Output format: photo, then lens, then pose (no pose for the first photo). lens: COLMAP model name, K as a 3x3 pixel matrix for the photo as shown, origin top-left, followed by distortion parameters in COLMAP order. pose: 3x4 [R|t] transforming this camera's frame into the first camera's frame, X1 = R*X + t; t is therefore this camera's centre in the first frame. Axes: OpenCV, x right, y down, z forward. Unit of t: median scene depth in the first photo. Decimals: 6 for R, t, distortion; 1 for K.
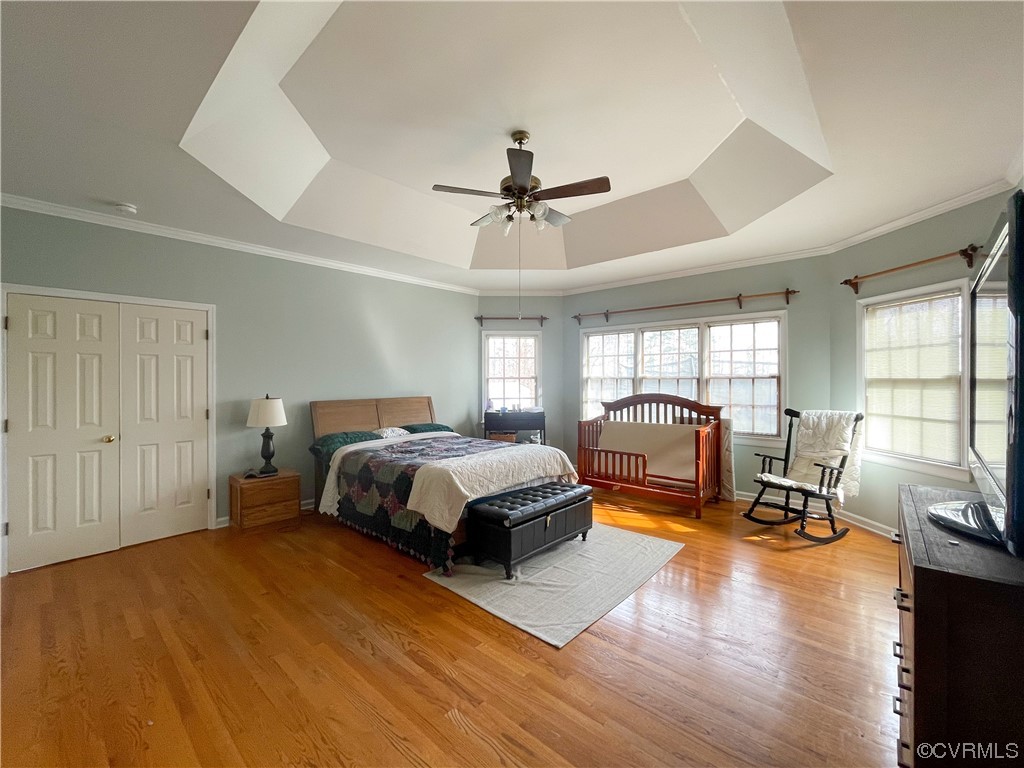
lens RADIAL K [[417.6, 0, 504.1], [0, 417.6, 380.9], [0, 0, 1]] dist [0.000363, -0.000049]
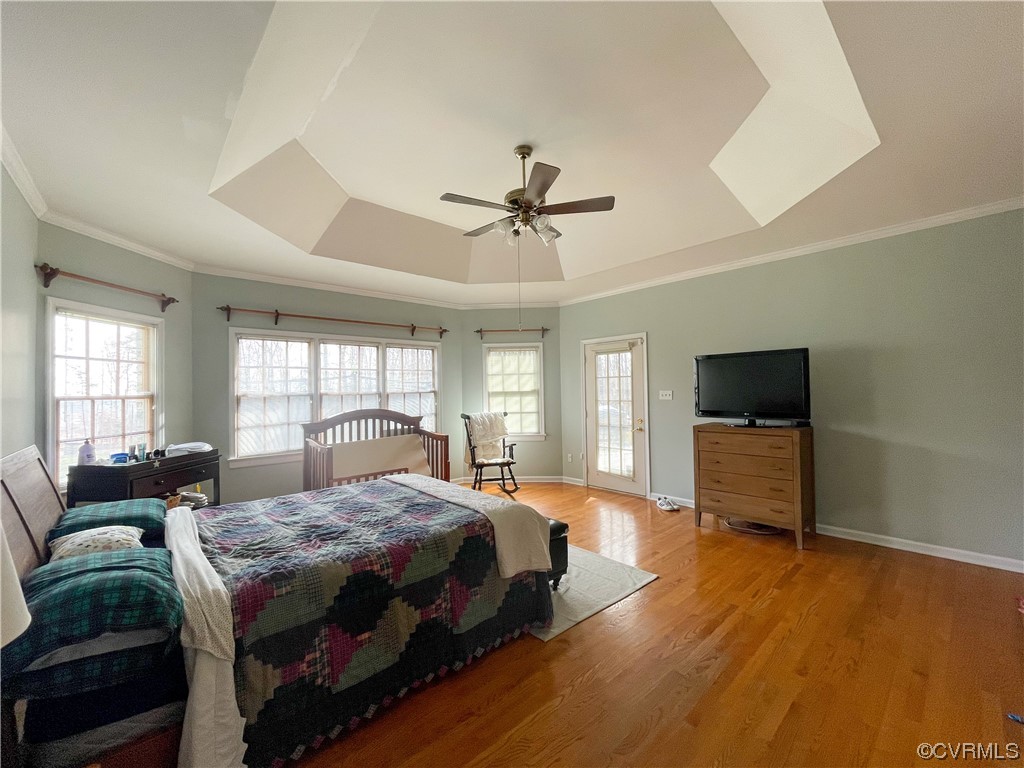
lens RADIAL K [[417.6, 0, 504.1], [0, 417.6, 380.9], [0, 0, 1]] dist [0.000363, -0.000049]
pose [[0.107986, 0.021347, 0.993923, -0.598813], [0.023023, 0.999448, -0.023967, -0.005875], [-0.993886, 0.025471, 0.107435, 0.586237]]
